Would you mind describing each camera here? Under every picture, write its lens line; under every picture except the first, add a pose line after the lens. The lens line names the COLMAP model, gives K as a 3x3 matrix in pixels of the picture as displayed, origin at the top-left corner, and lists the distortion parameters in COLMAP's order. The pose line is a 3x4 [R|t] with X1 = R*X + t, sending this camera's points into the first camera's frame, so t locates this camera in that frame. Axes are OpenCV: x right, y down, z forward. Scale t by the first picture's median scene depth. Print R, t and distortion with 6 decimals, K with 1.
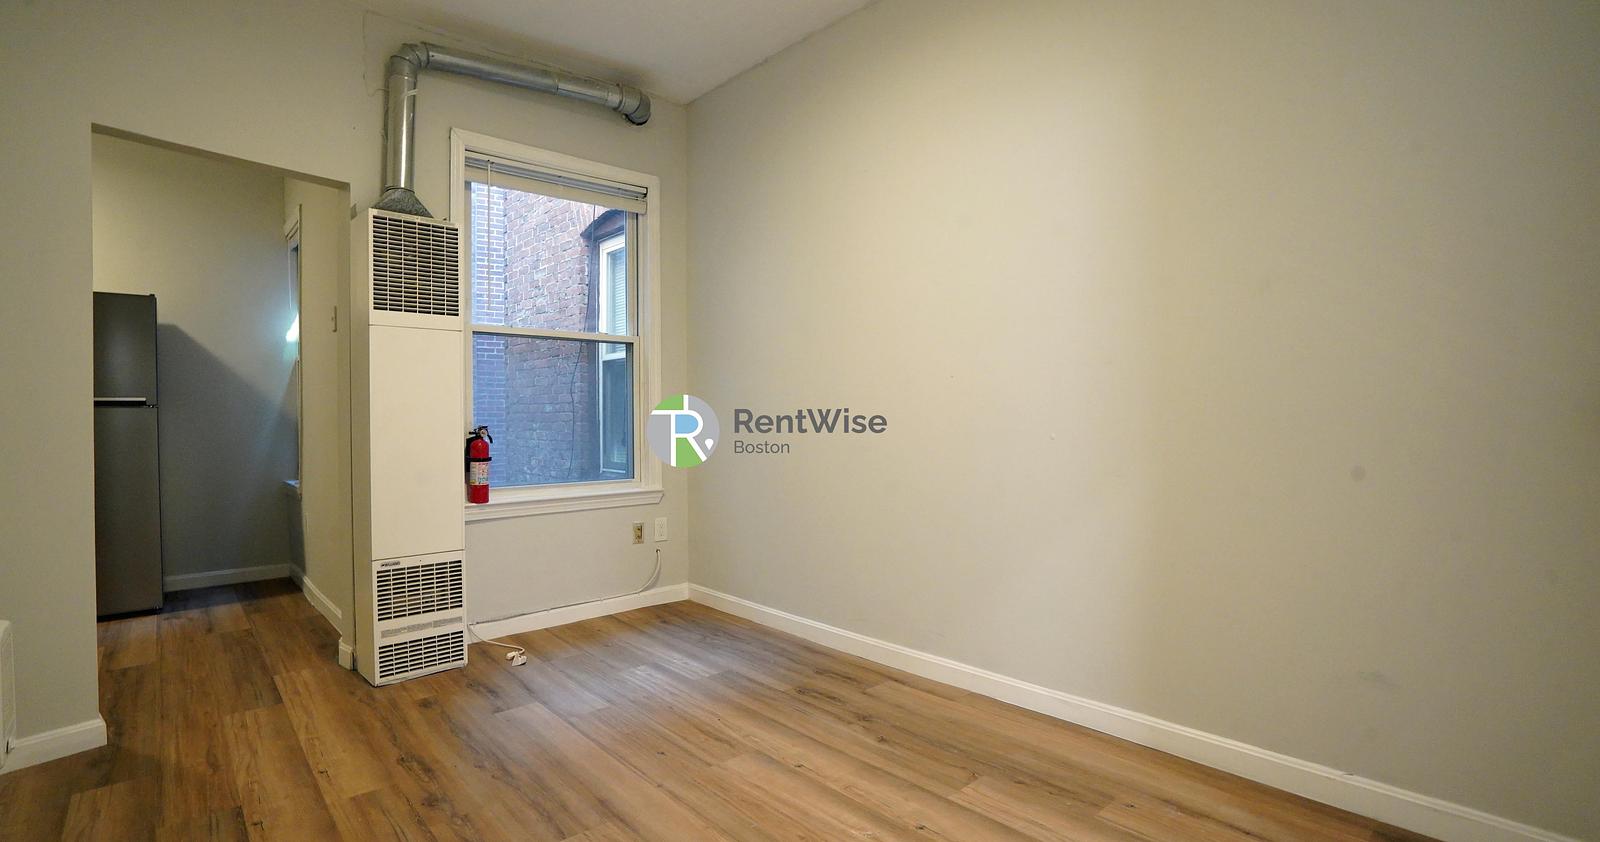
lens RADIAL K [[751.8, 0, 788.9], [0, 751.8, 422.1], [0, 0, 1]] dist [-0.073714, 0.035704]
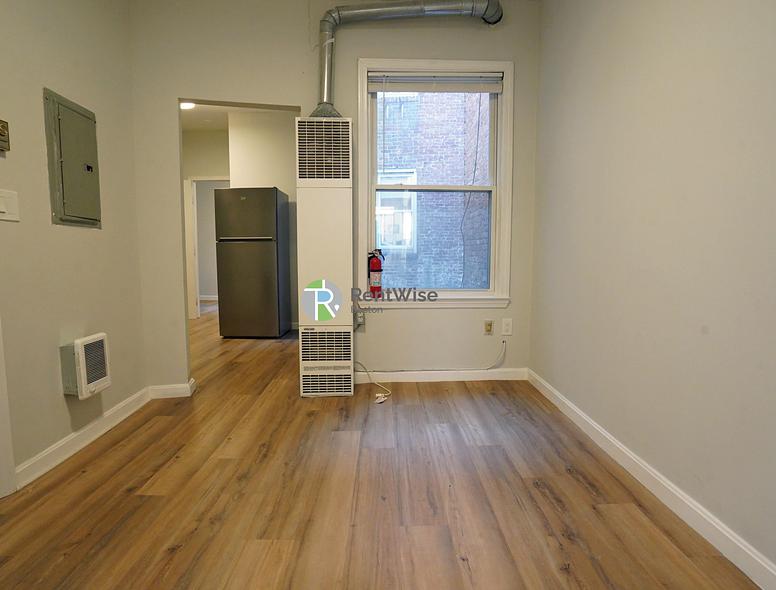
lens RADIAL K [[422.9, 0, 388.0], [0, 422.9, 295.0], [0, 0, 1]] dist [-0.062876, 0.024366]
pose [[0.751391, 0.069887, -0.656145, 0.223751], [-0.009863, 0.995454, 0.094733, 0.018576], [0.659783, -0.064710, 0.748665, 0.375480]]
